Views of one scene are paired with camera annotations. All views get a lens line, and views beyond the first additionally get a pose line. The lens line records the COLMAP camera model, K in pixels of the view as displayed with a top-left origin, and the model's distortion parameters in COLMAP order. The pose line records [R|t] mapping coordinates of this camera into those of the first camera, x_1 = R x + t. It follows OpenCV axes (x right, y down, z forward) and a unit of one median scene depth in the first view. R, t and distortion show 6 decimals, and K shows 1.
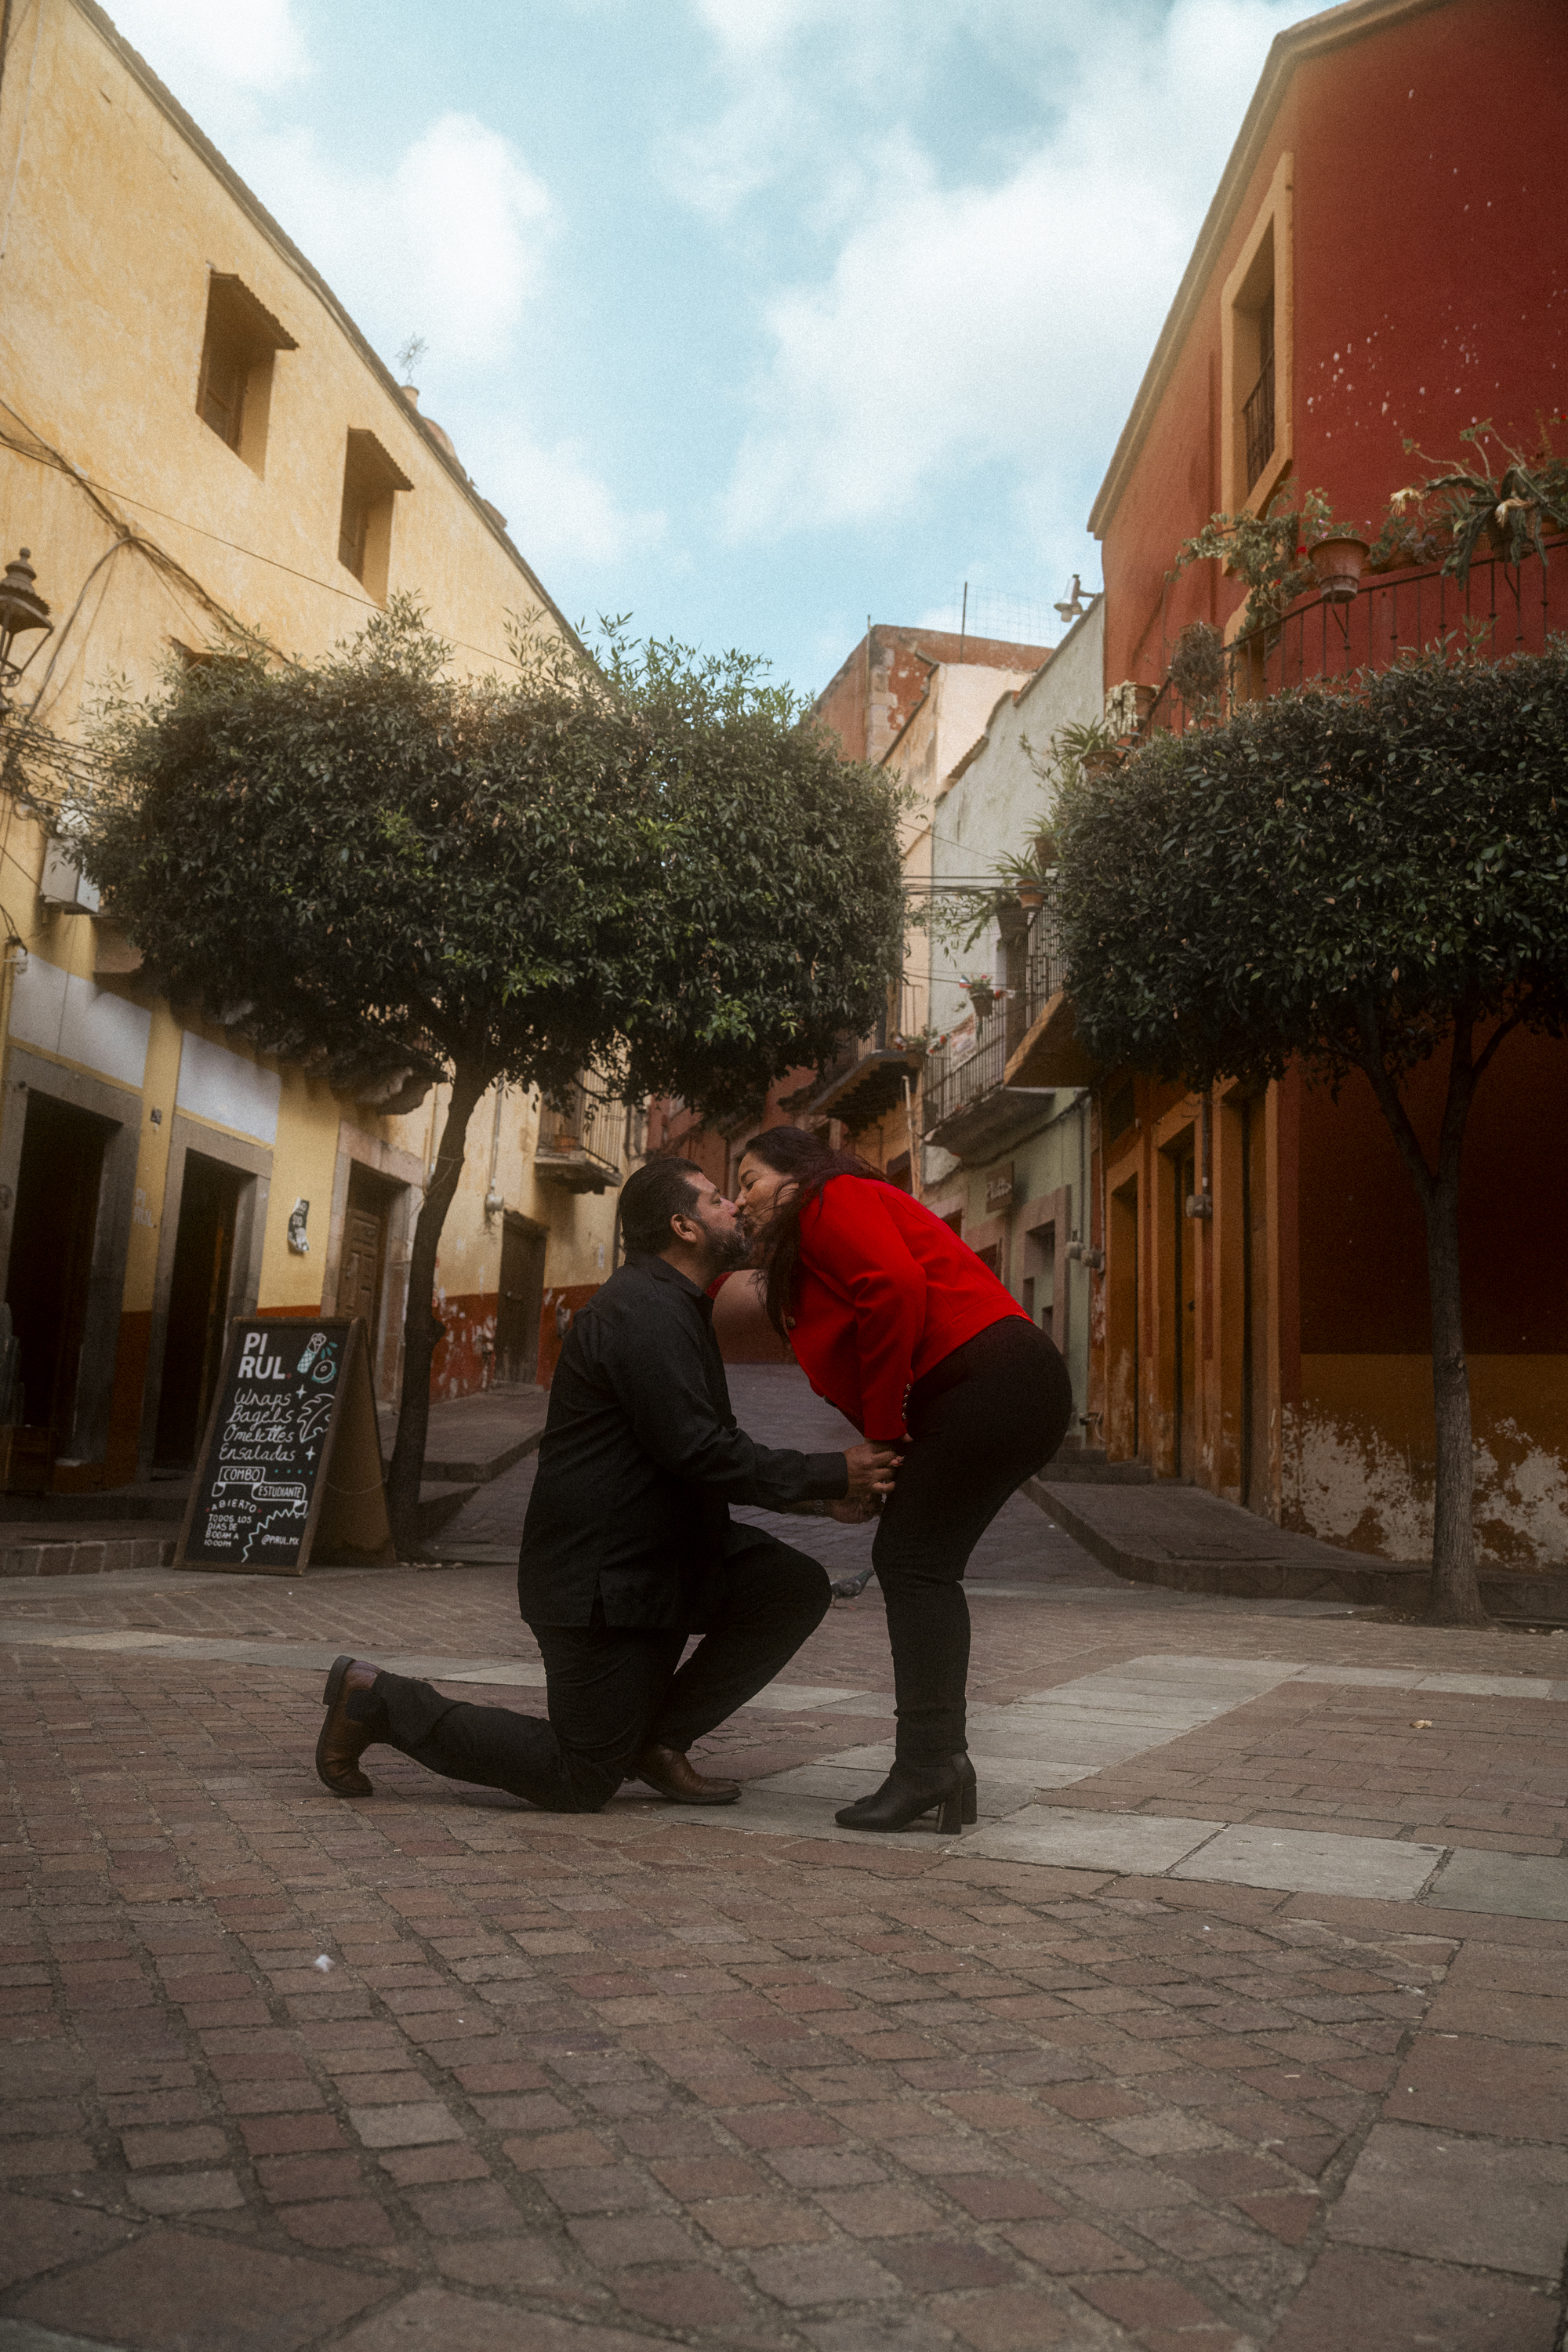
lens RADIAL K [[2034.1, 0, 775.0], [0, 2034.1, 1172.9], [0, 0, 1]] dist [-0.029214, 0.002303]
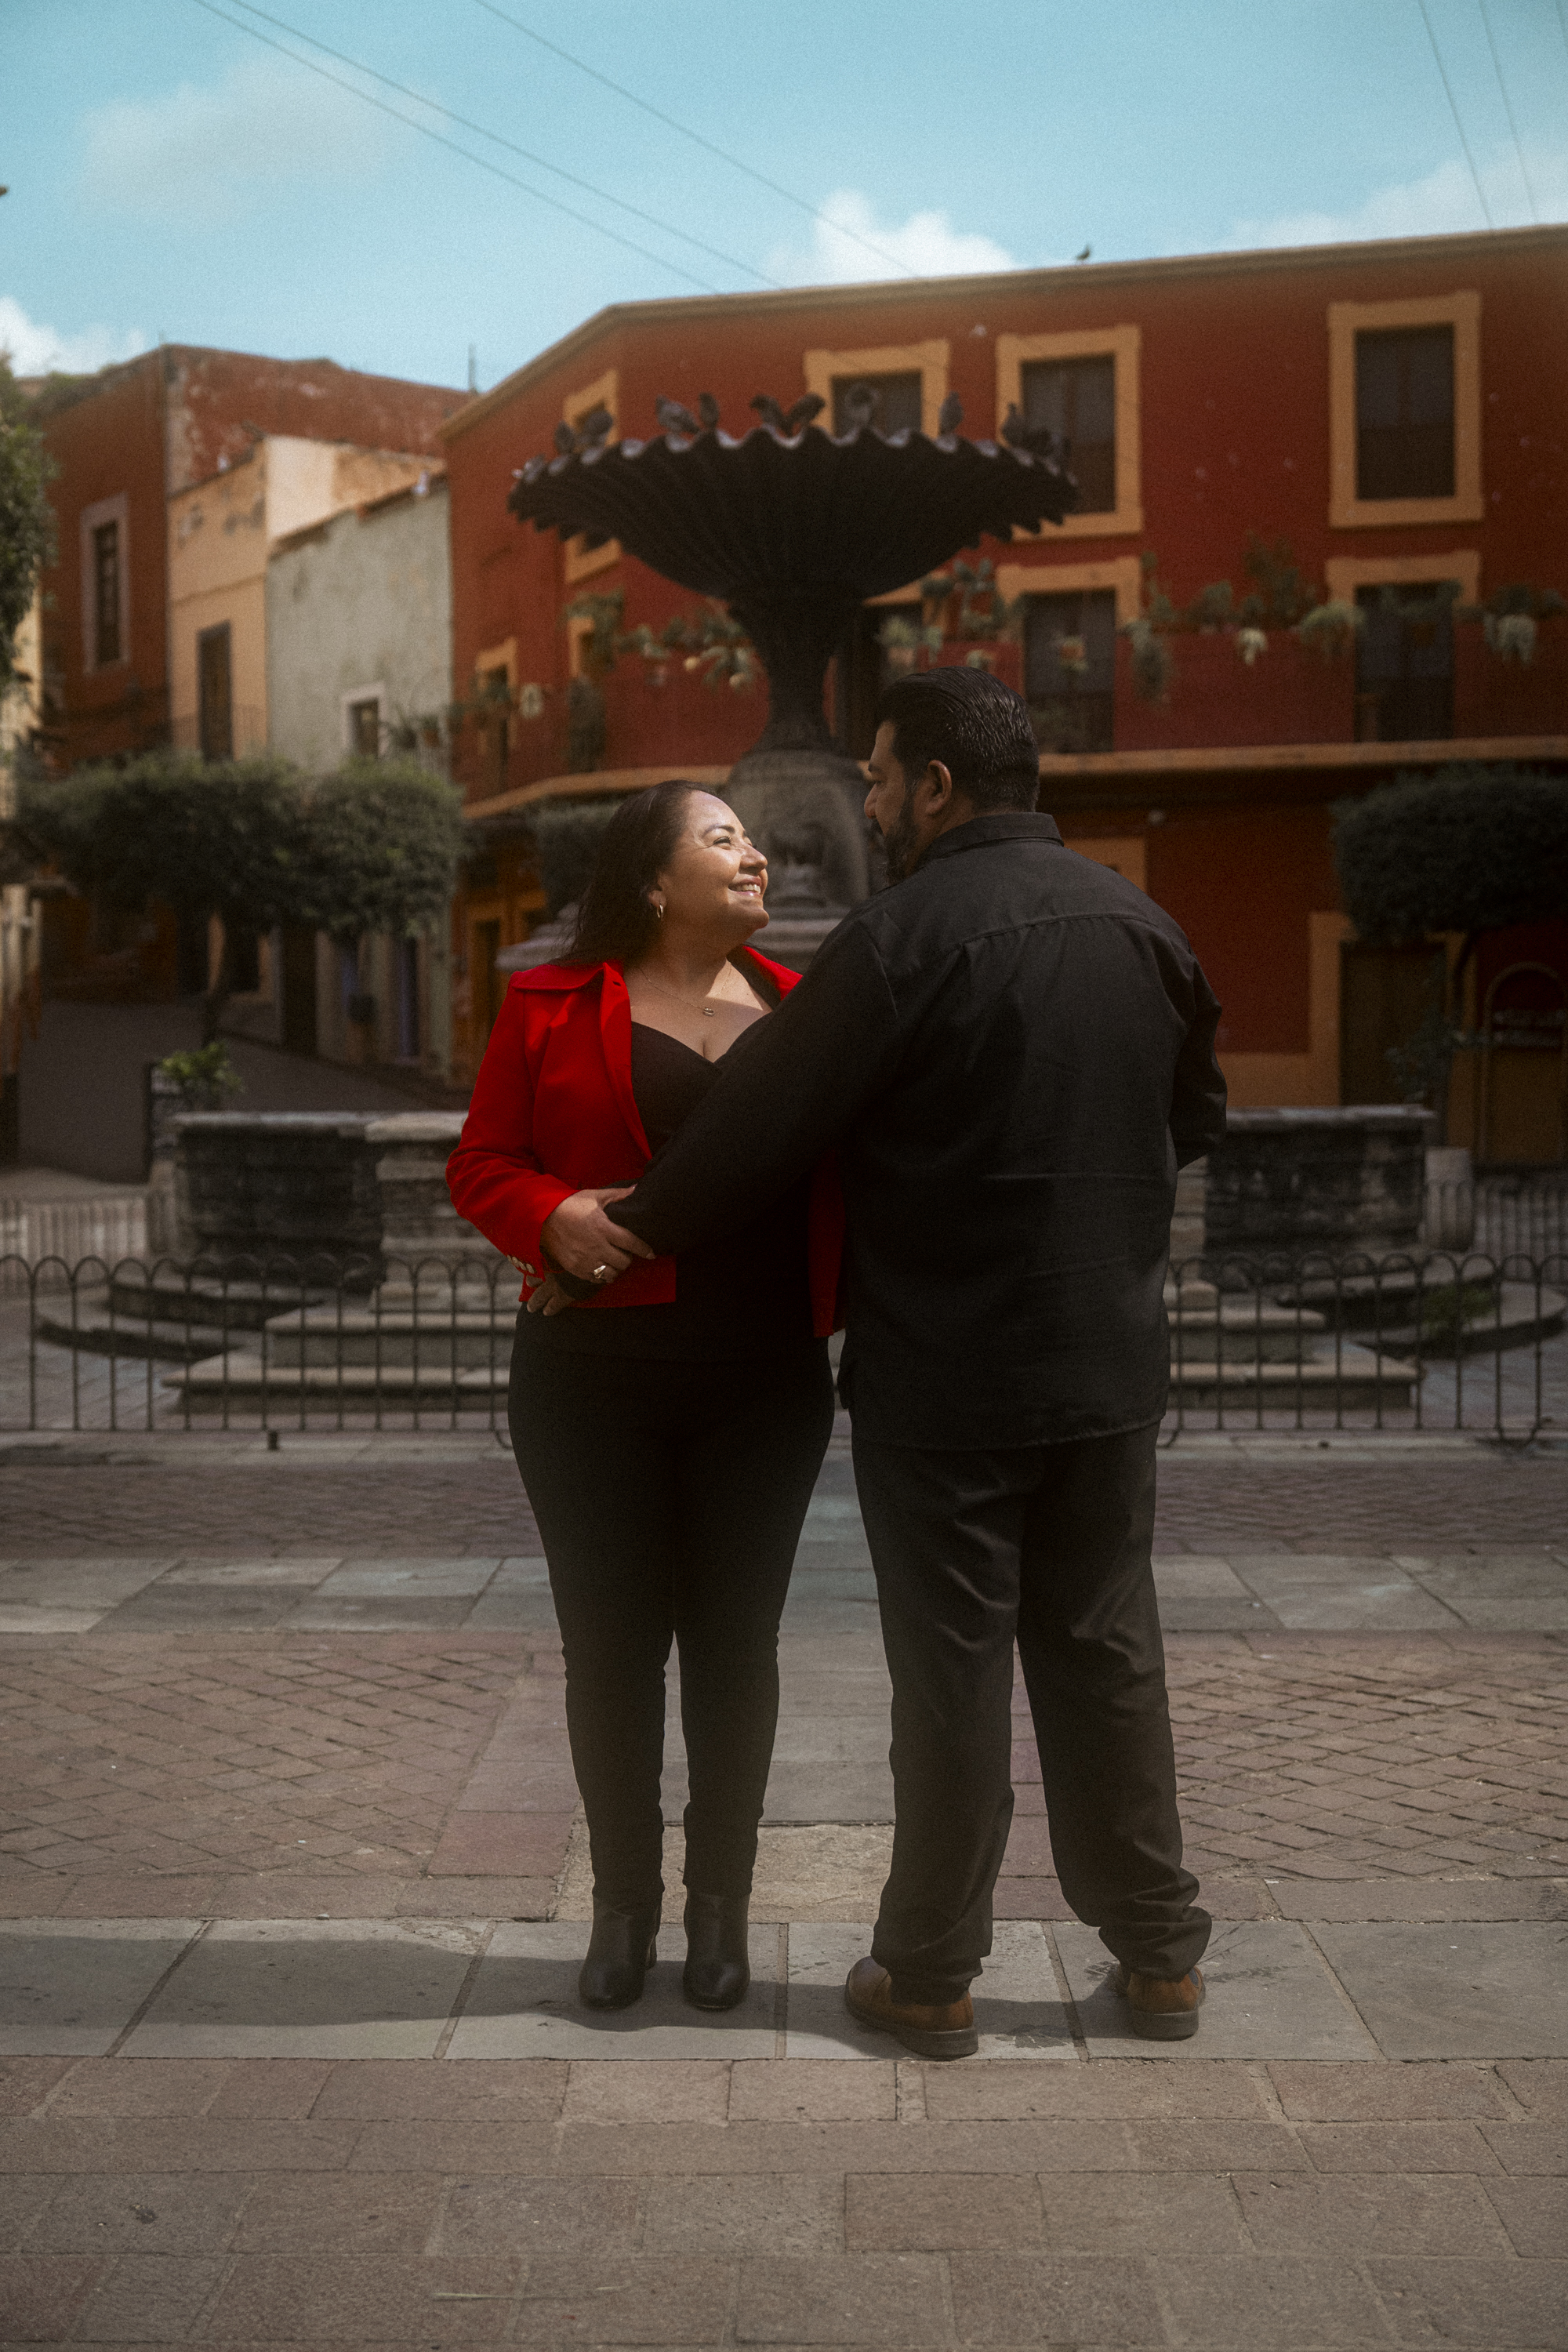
lens RADIAL K [[2882.4, 0, 783.9], [0, 2882.4, 1176.6], [0, 0, 1]] dist [0.000602, 0.000000]
pose [[0.920842, -0.058367, 0.385543, -0.836134], [-0.019430, 0.980638, 0.194865, -0.409759], [-0.389452, -0.186930, 0.901878, -1.954298]]
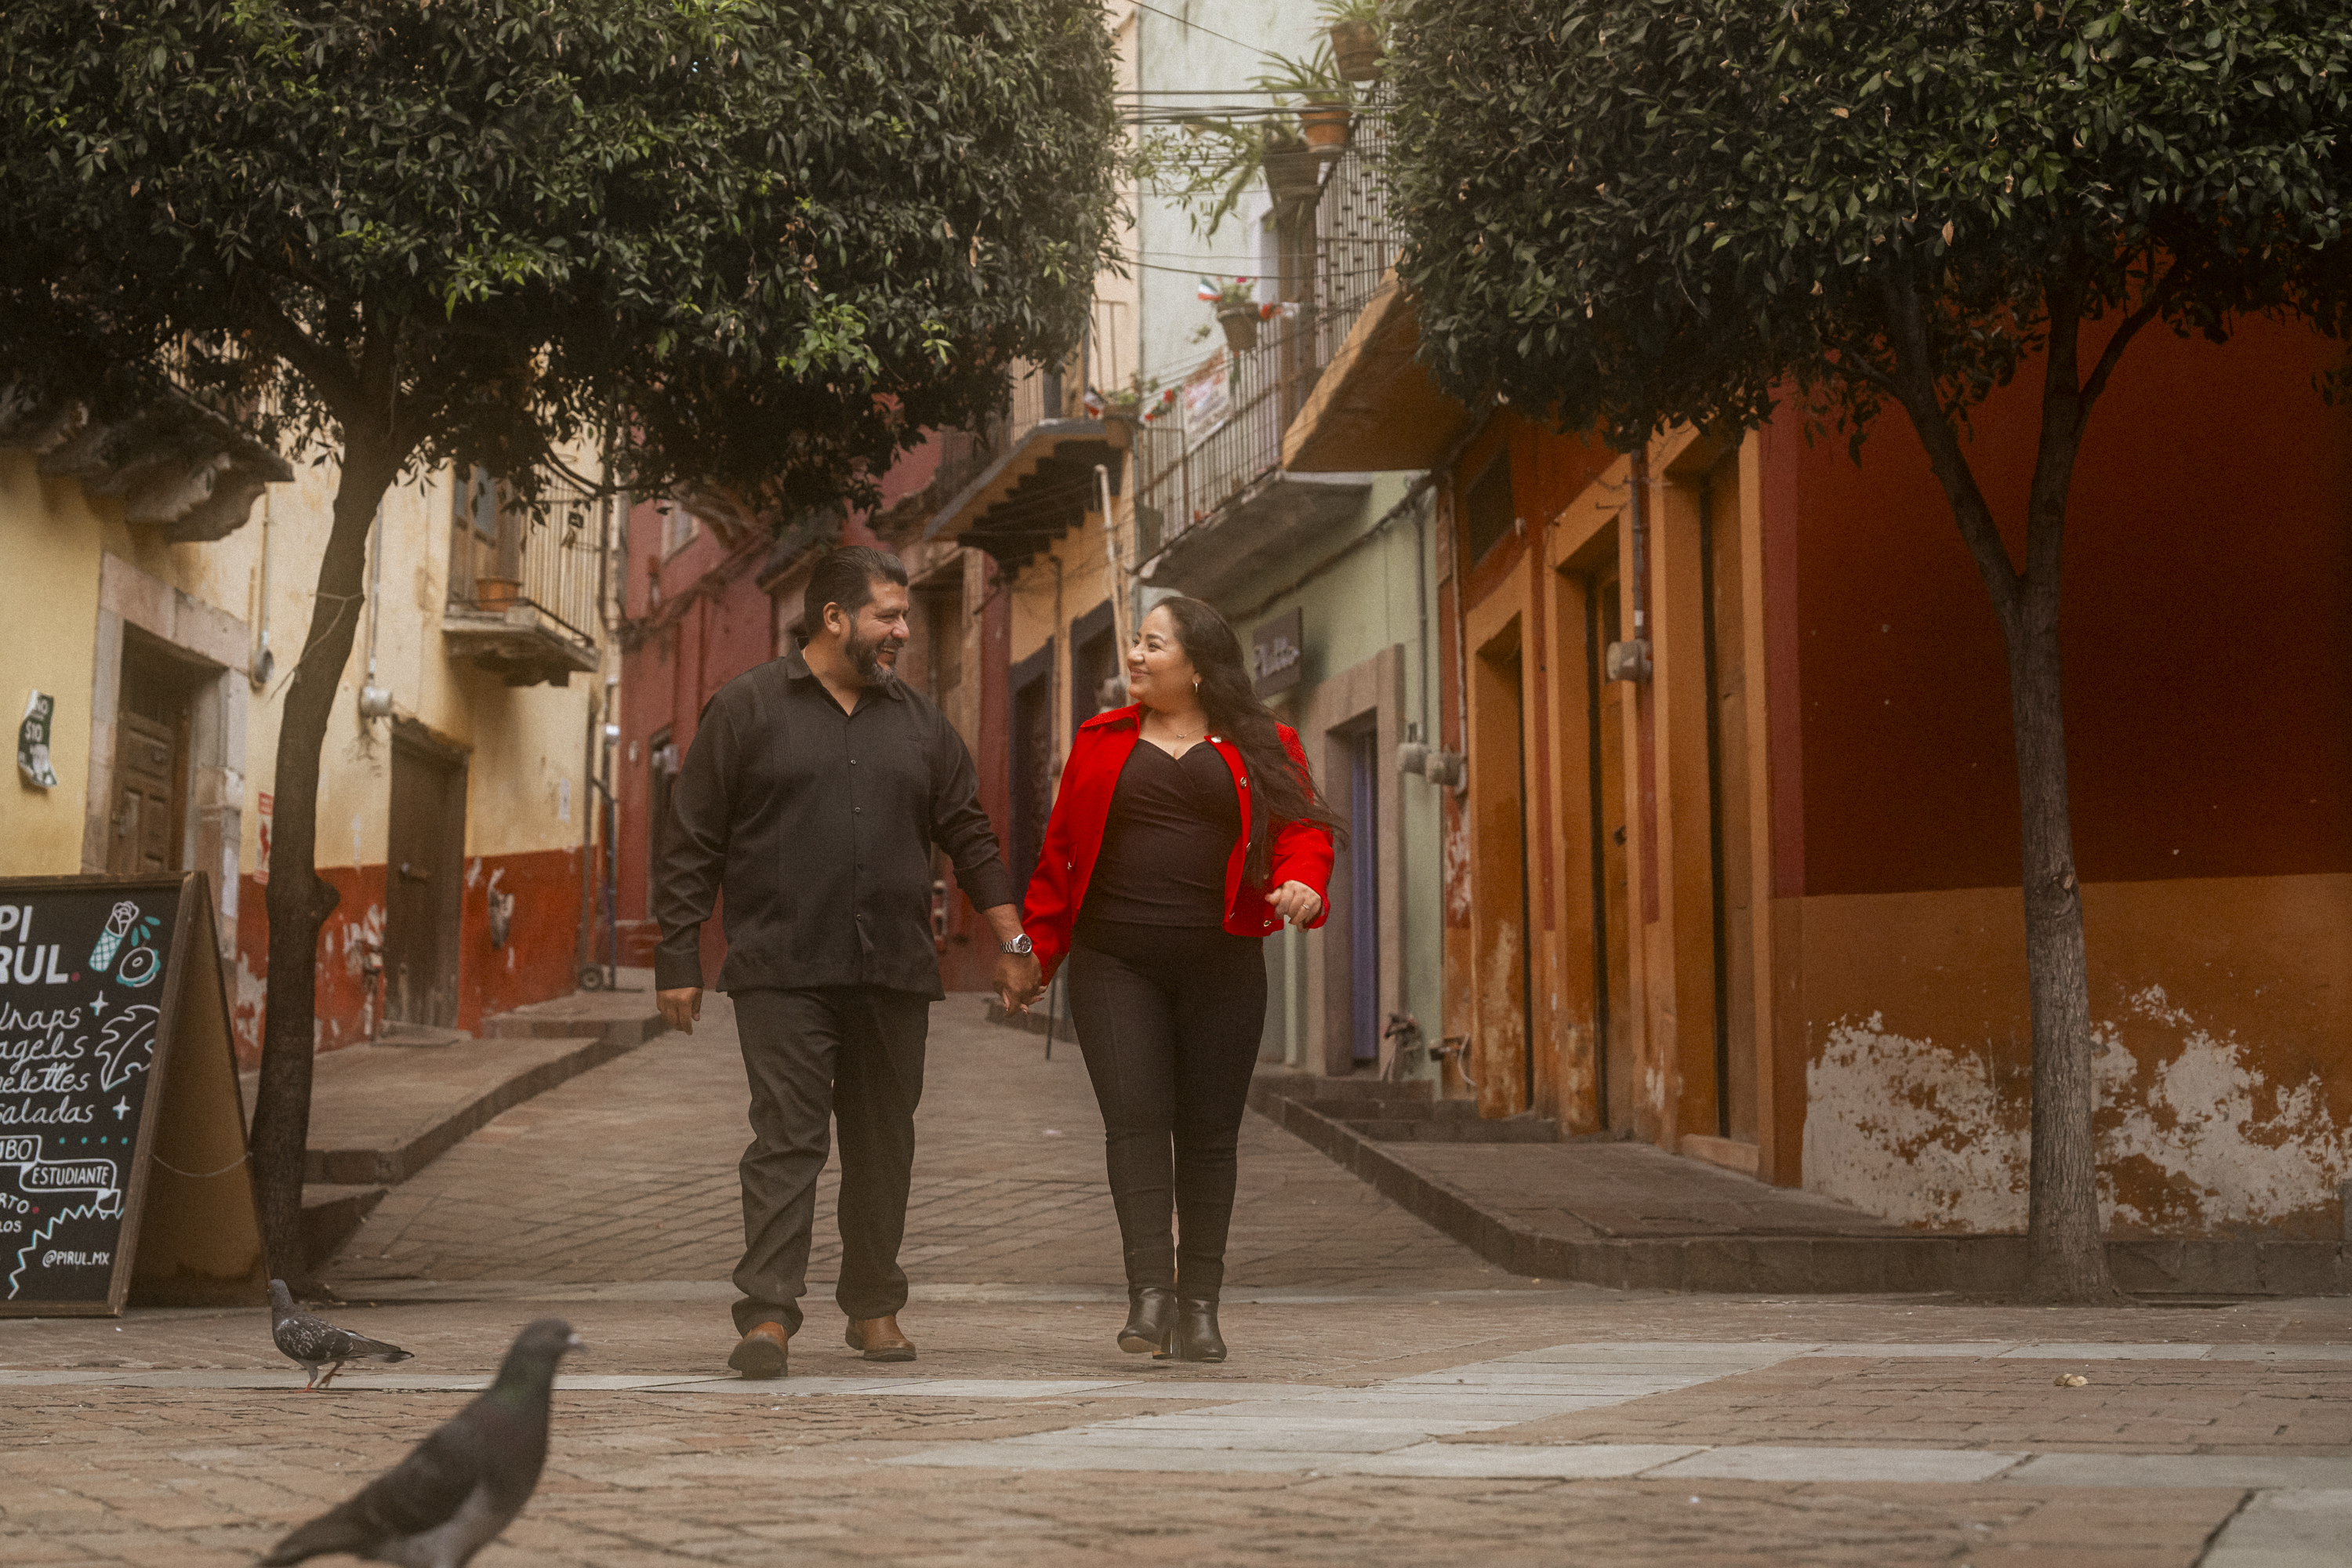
lens RADIAL K [[3770.6, 0, 1180.8], [0, 3770.6, 788.4], [0, 0, 1]] dist [0.013010, 0.000000]
pose [[0.995563, -0.028658, 0.089628, -0.023199], [0.025886, 0.999155, 0.031940, 0.021108], [-0.090467, -0.029479, 0.995463, -0.087281]]
